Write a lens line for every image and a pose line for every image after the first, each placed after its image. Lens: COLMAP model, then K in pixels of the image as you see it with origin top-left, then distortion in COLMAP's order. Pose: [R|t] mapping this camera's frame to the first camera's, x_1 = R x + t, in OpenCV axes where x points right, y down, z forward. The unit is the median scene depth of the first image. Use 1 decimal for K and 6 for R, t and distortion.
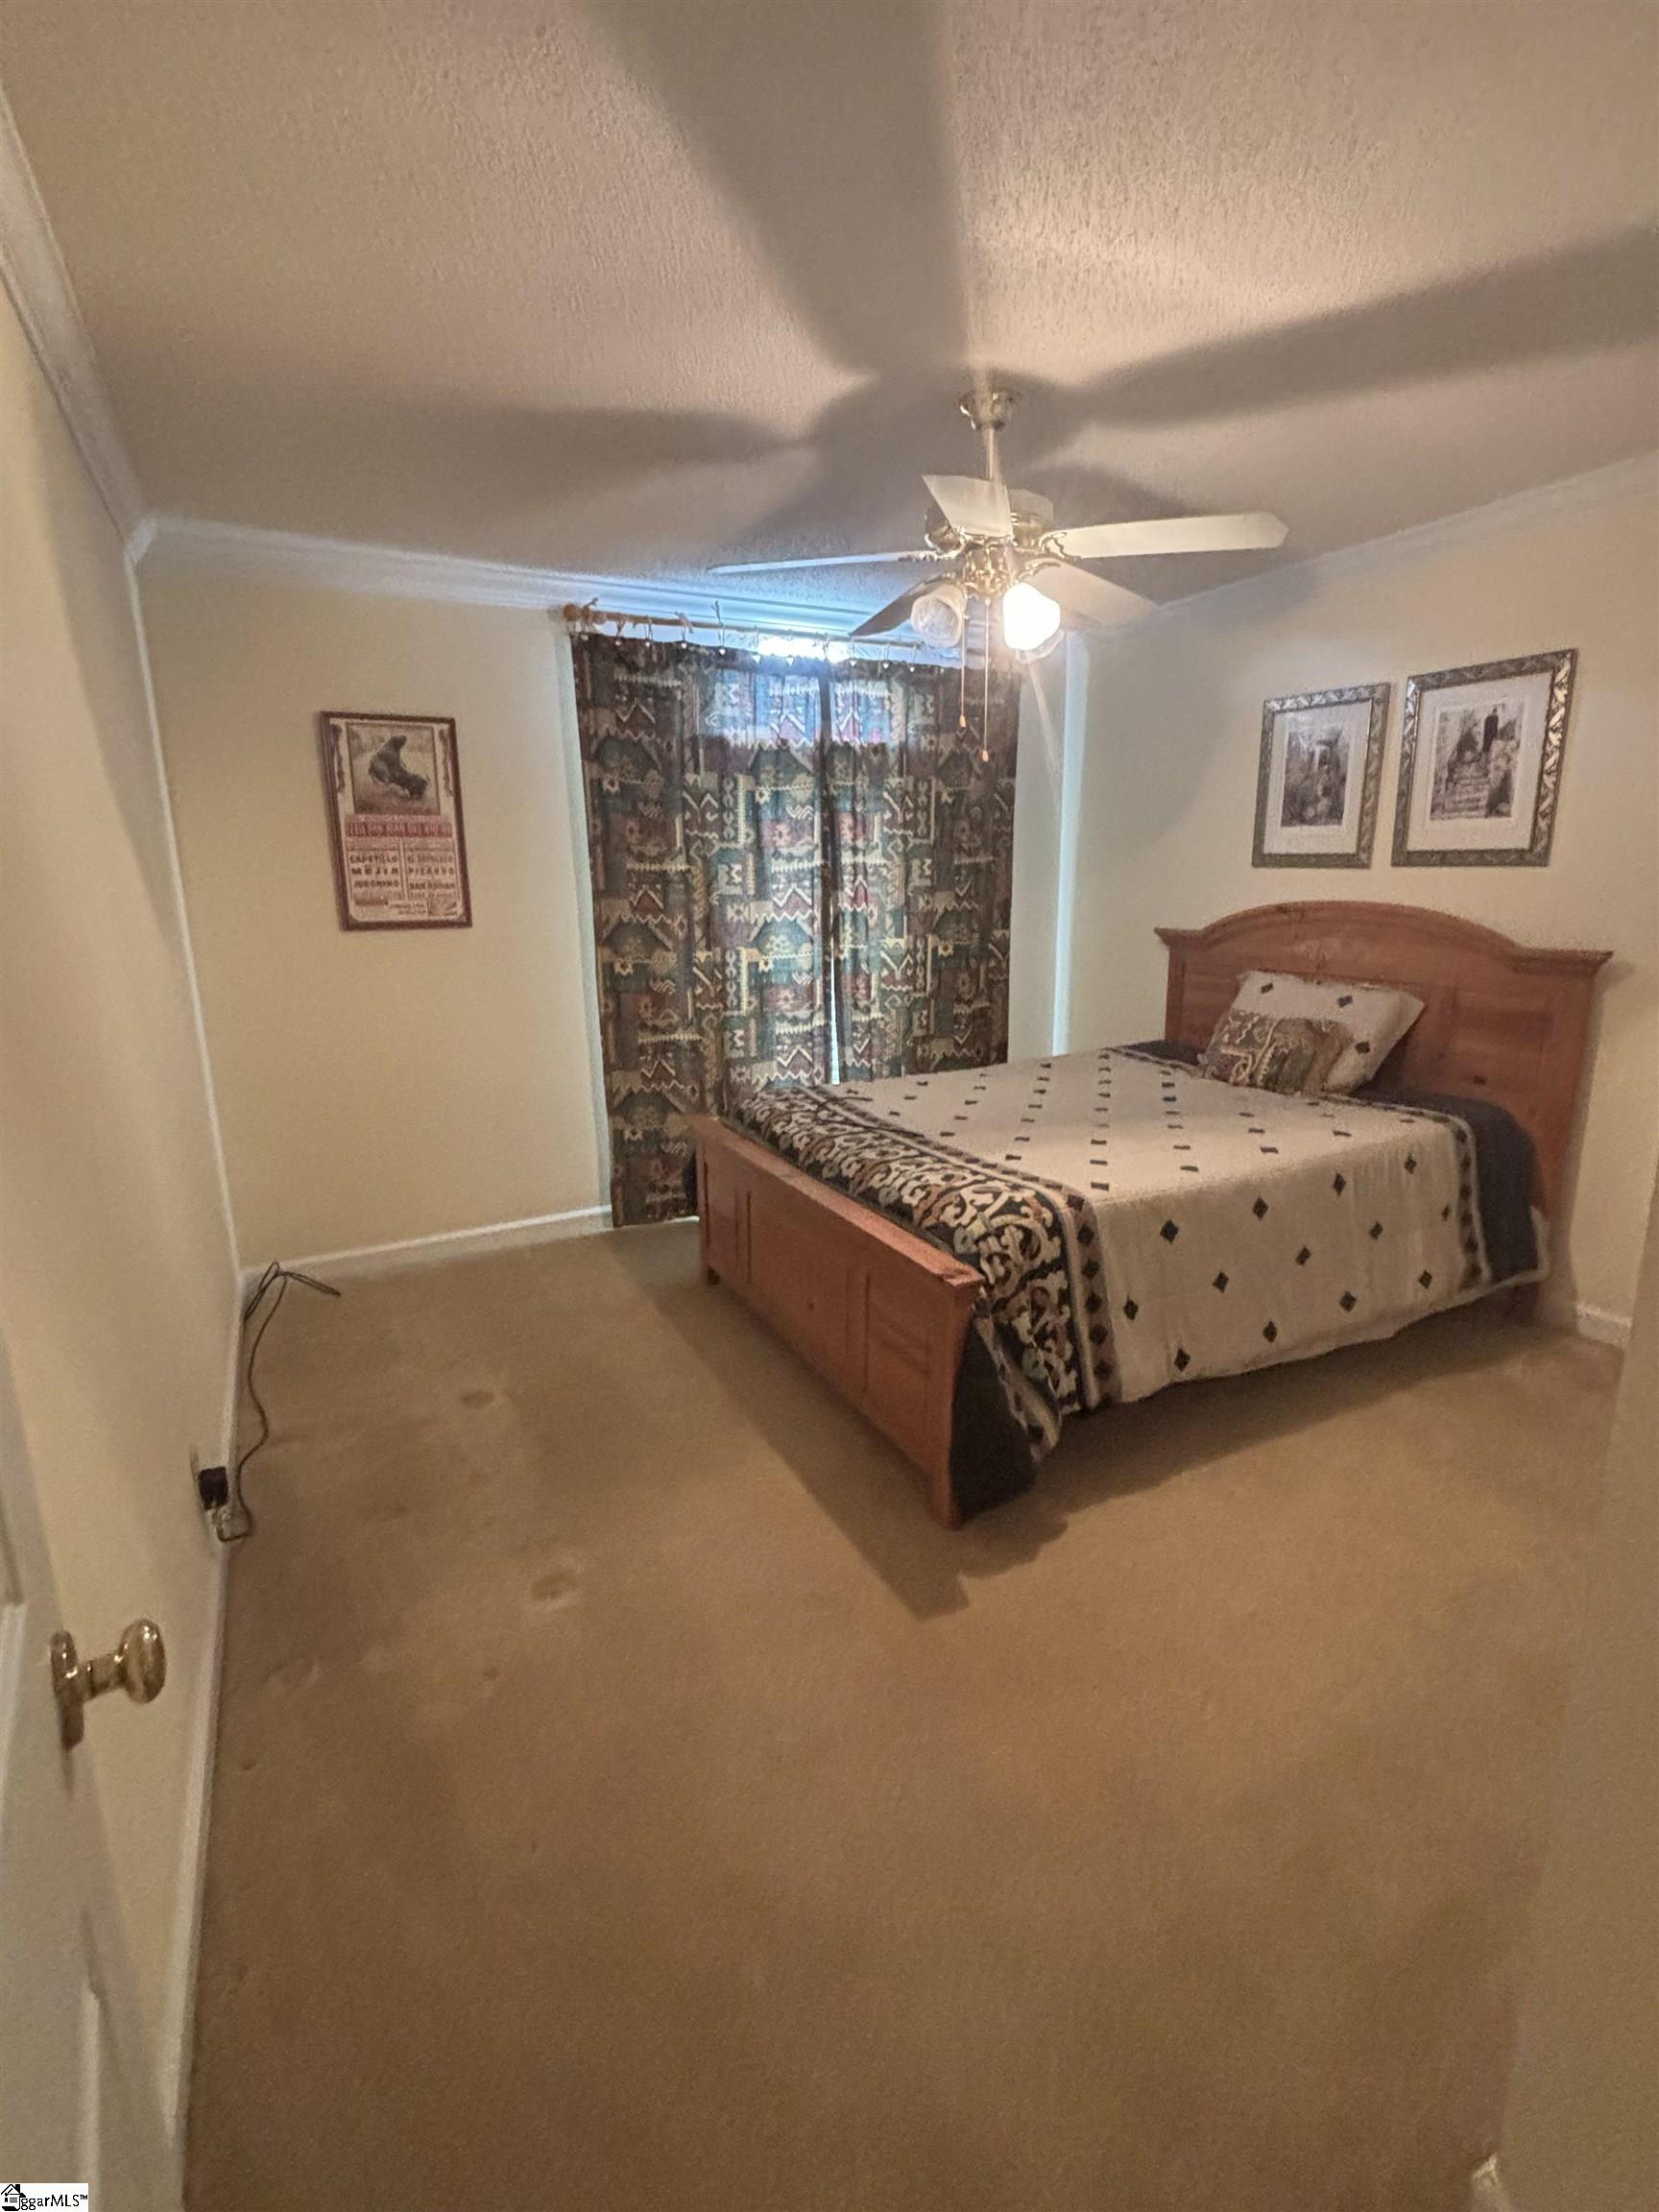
lens RADIAL K [[1023.3, 0, 837.6], [0, 1023.3, 1106.9], [0, 0, 1]] dist [-0.005015, -0.002188]
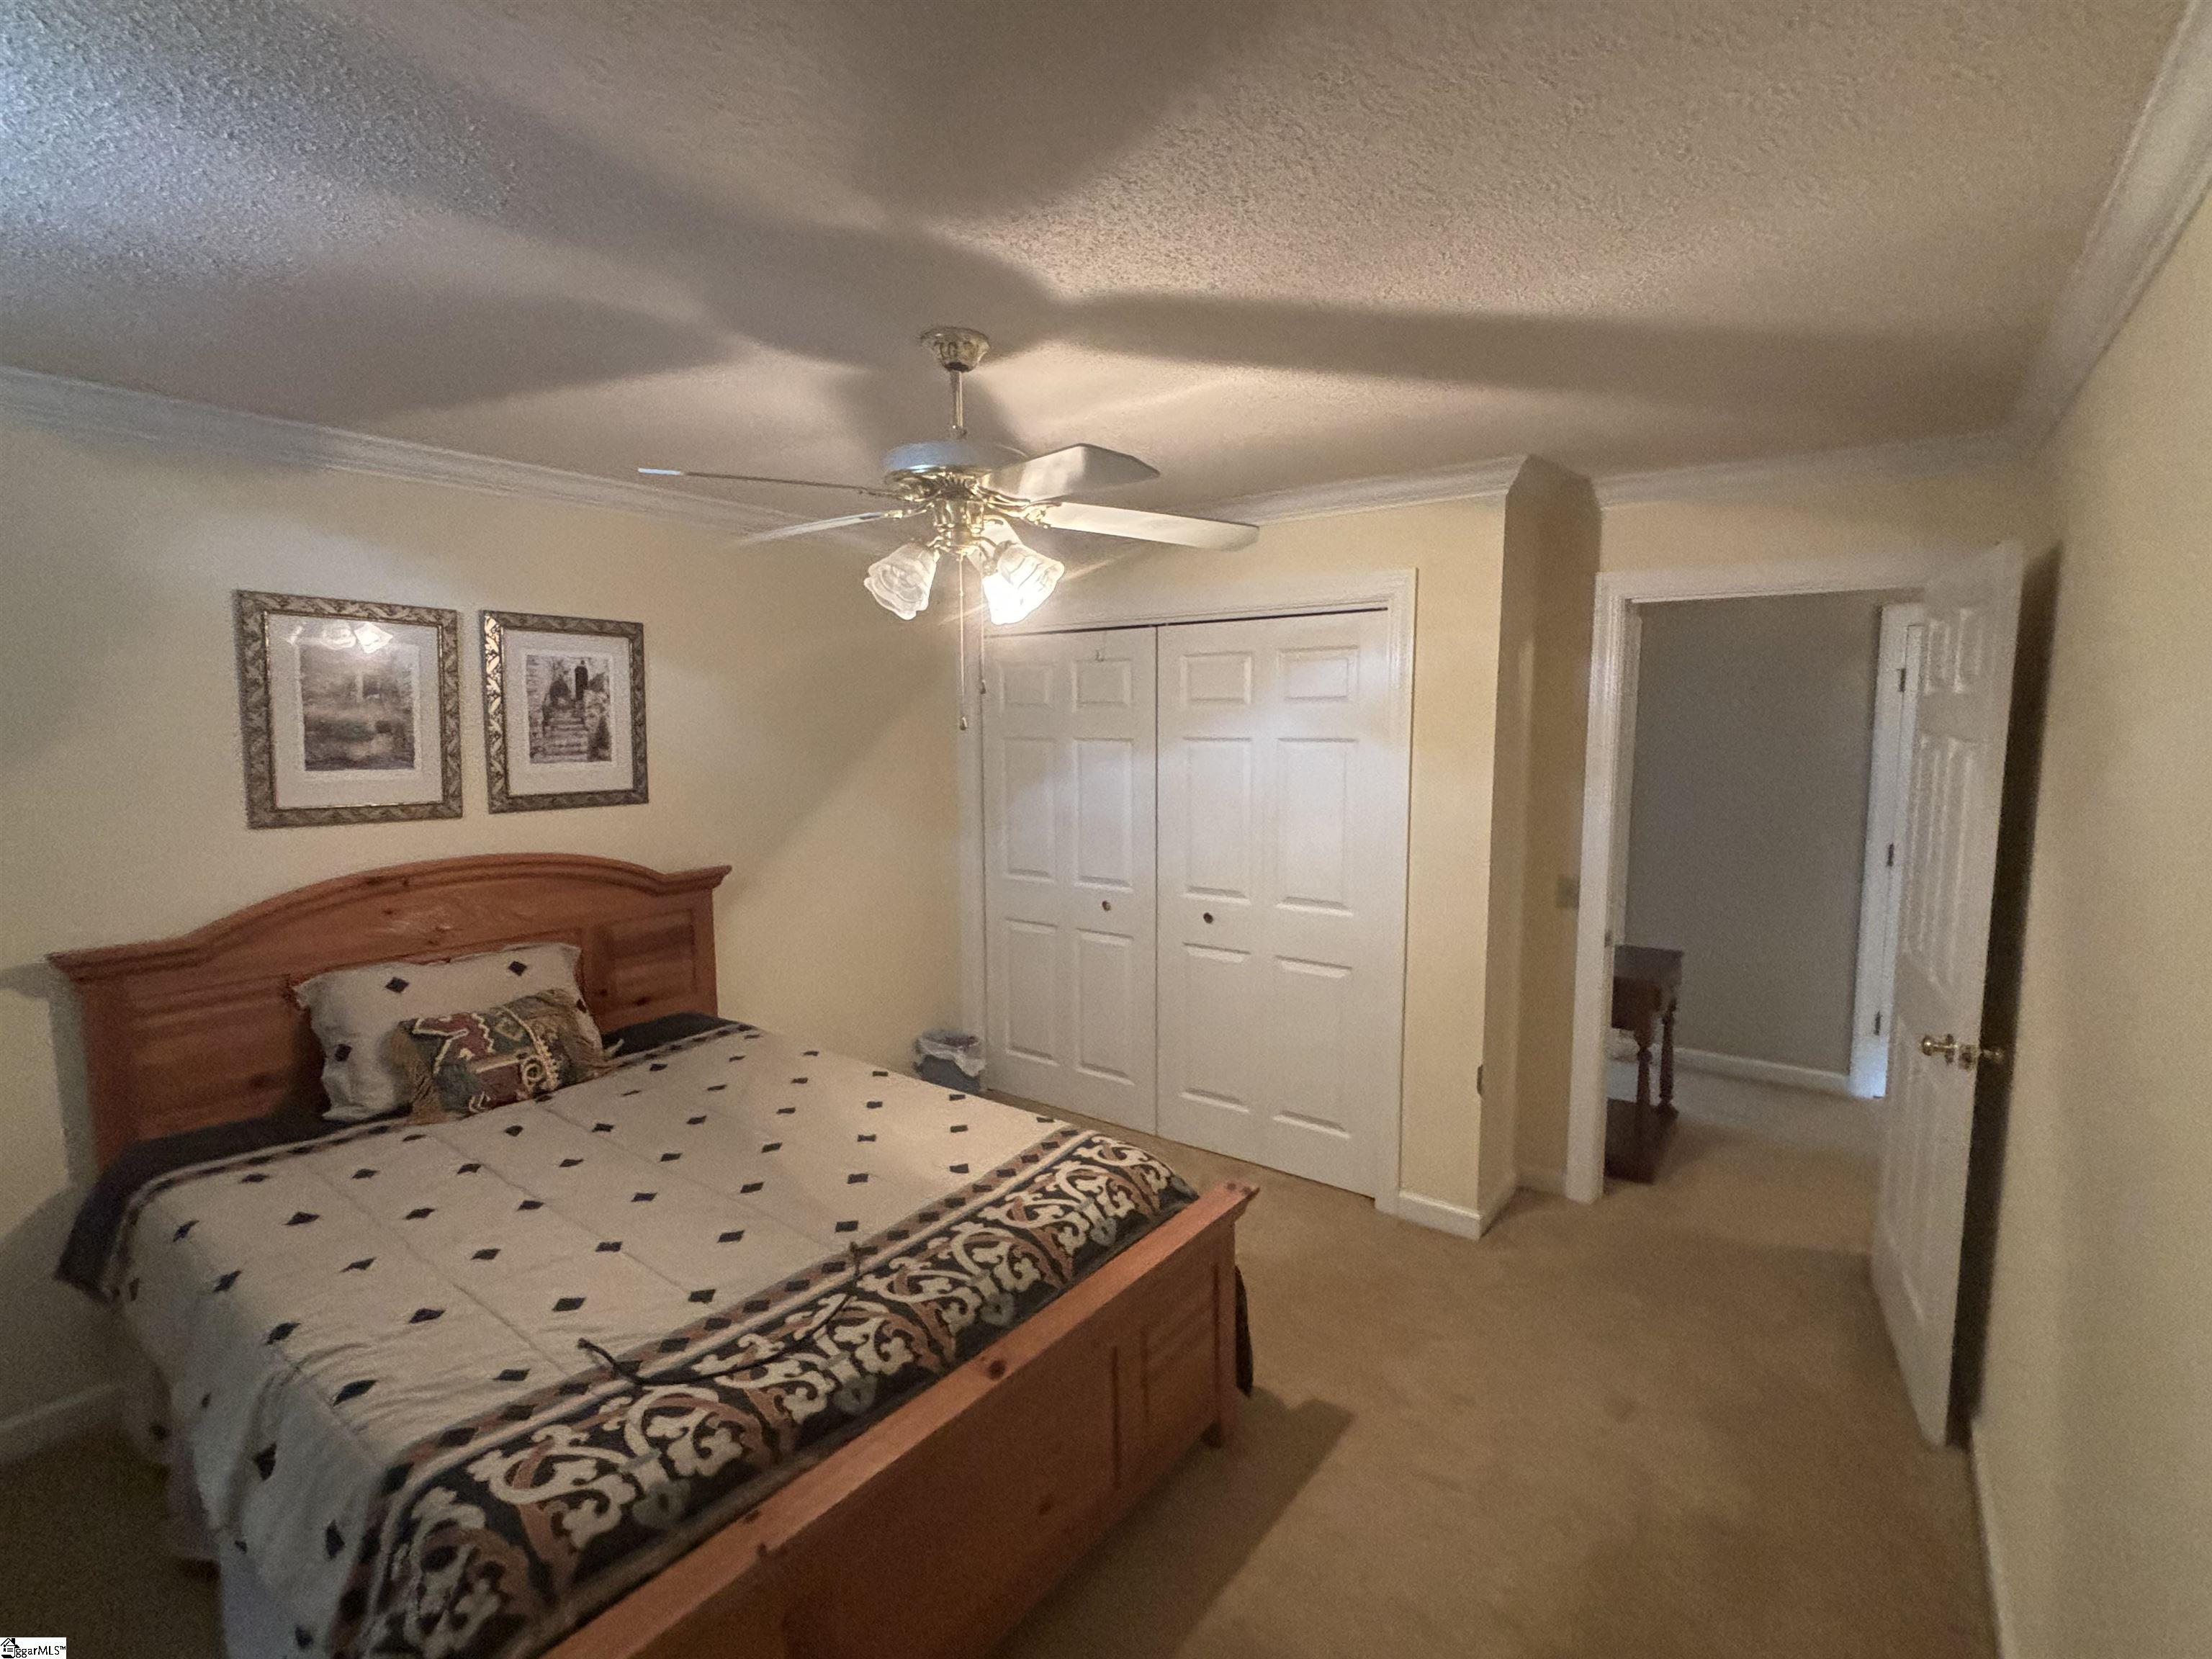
lens RADIAL K [[1023.3, 0, 1111.2], [0, 1023.3, 816.9], [0, 0, 1]] dist [-0.005015, -0.002188]
pose [[-0.426666, -0.071501, 0.901578, -0.533944], [0.215700, 0.960059, 0.178217, -0.302135], [-0.878311, 0.270509, -0.394202, 0.965590]]
